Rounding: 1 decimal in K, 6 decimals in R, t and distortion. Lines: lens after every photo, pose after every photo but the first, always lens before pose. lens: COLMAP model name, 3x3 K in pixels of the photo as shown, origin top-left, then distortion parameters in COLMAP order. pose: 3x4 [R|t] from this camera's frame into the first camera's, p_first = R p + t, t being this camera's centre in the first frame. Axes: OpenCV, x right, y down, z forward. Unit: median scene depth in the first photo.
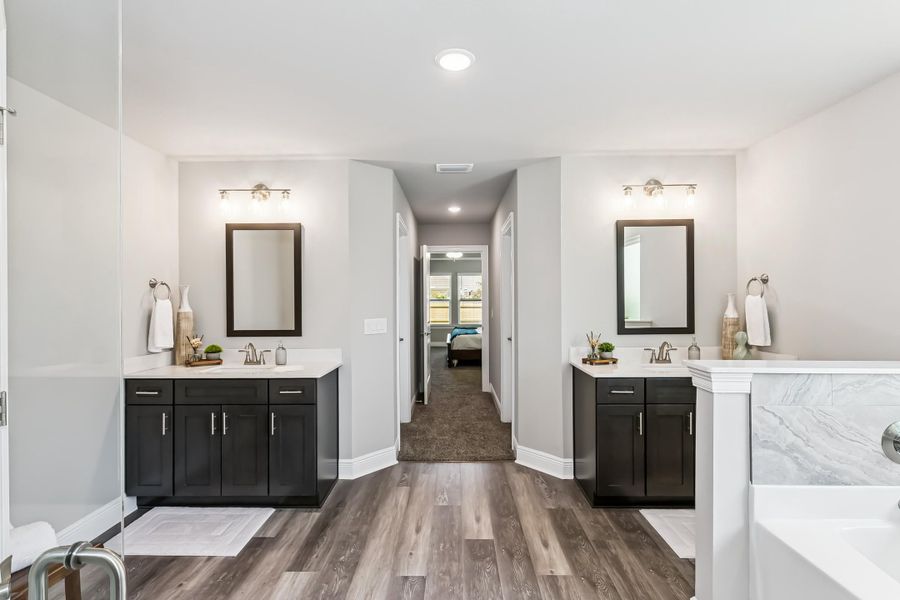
lens RADIAL K [[422.7, 0, 448.3], [0, 422.7, 298.0], [0, 0, 1]] dist [0.002247, 0.000317]
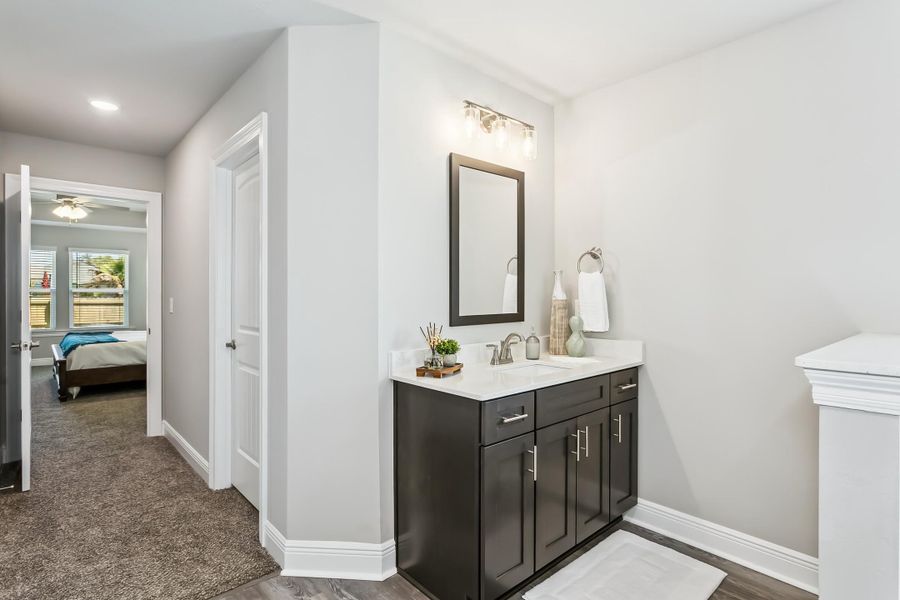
lens RADIAL K [[454.0, 0, 440.1], [0, 454.0, 297.0], [0, 0, 1]] dist [-0.000667, -0.000299]
pose [[0.740335, 0.003702, 0.672228, -0.087199], [-0.006730, 0.999976, 0.001904, 0.039367], [-0.672204, -0.005934, 0.740342, 0.486914]]
